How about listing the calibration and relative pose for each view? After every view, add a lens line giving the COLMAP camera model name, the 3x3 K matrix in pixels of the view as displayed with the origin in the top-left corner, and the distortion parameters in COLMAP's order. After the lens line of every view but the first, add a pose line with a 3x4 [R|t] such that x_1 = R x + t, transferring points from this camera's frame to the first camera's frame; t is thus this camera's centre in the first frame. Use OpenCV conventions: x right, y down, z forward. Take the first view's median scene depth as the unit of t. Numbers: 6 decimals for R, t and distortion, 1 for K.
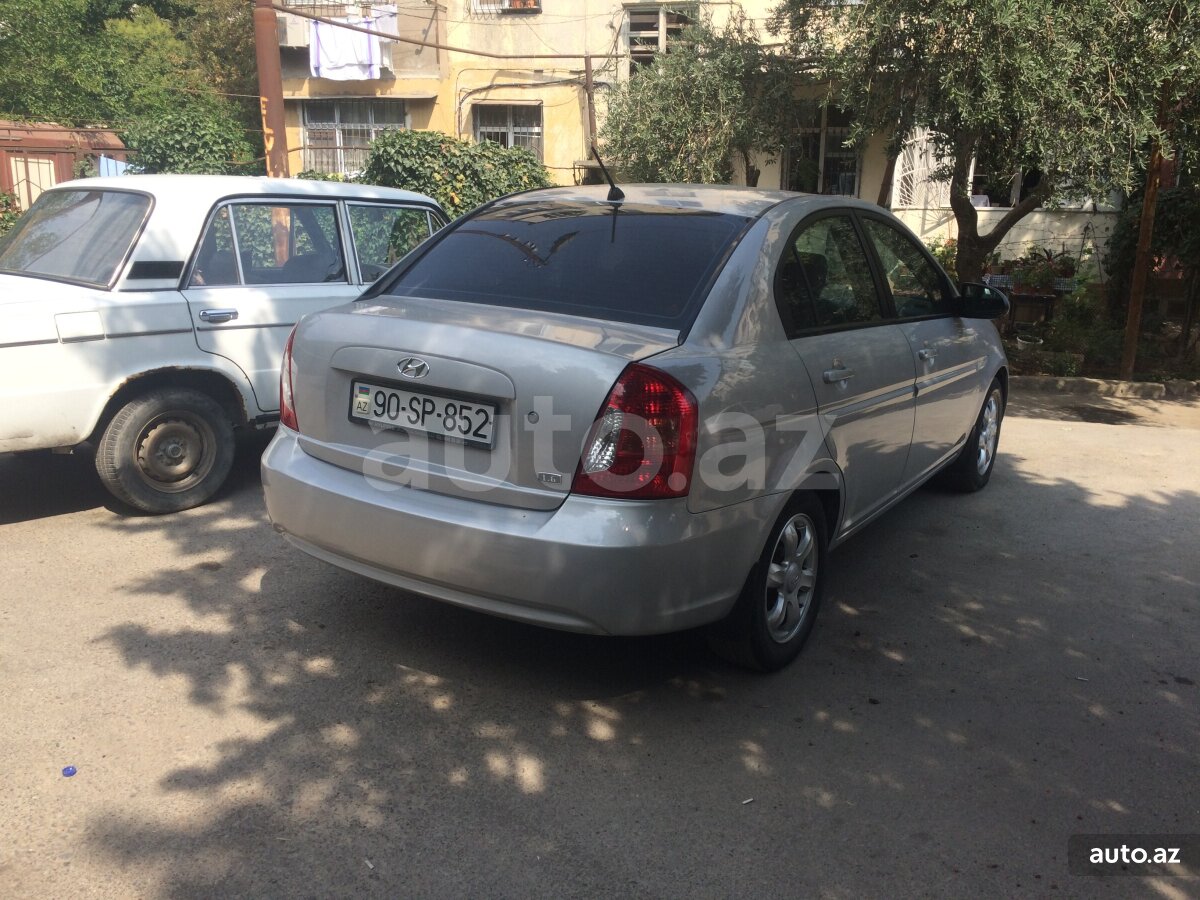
lens RADIAL K [[1013.2, 0, 599.6], [0, 1013.2, 453.1], [0, 0, 1]] dist [0.017658, 0.005425]
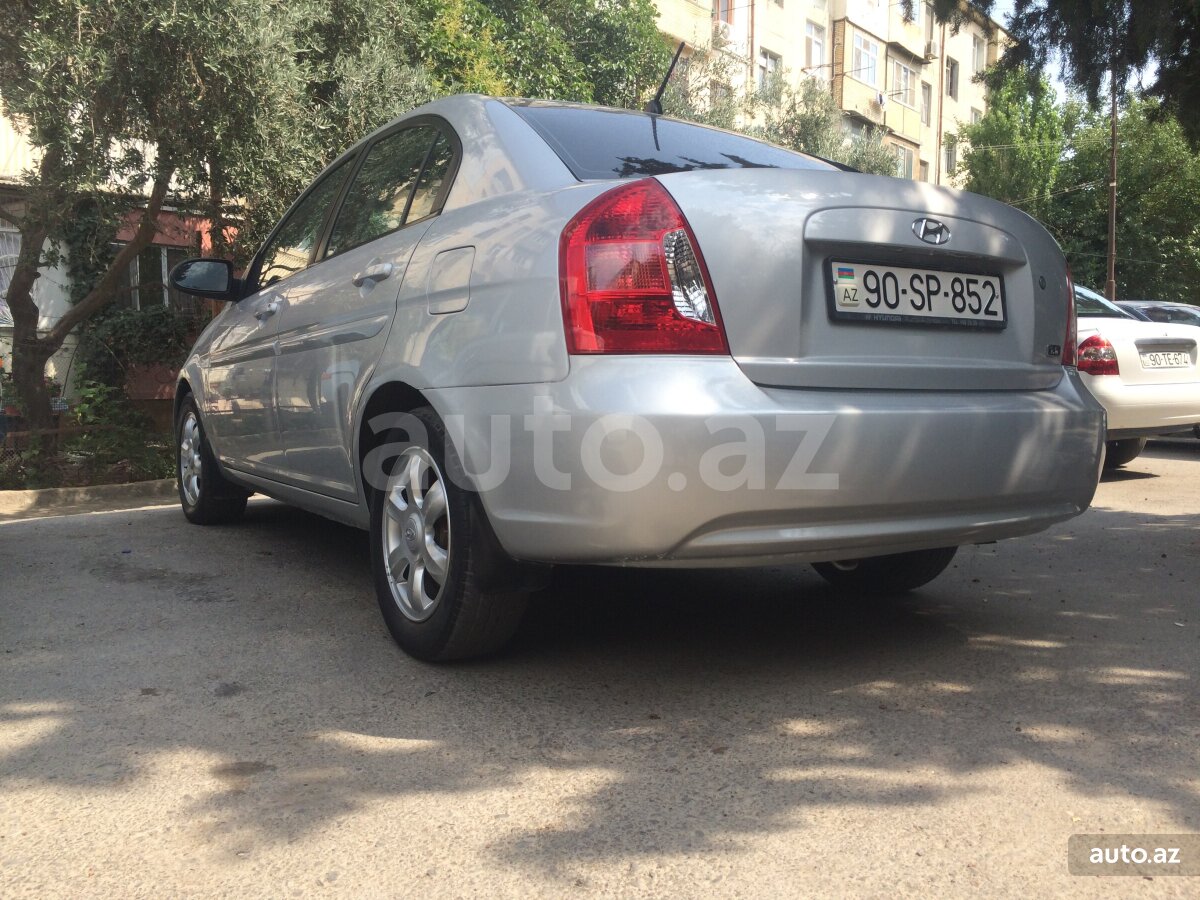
lens RADIAL K [[1013.2, 0, 598.4], [0, 1013.2, 446.9], [0, 0, 1]] dist [0.017658, 0.005425]
pose [[0.453800, -0.088687, 0.886679, -0.973096], [0.235951, 0.971479, -0.023590, 0.031667], [-0.859298, 0.219918, 0.461782, 0.884144]]
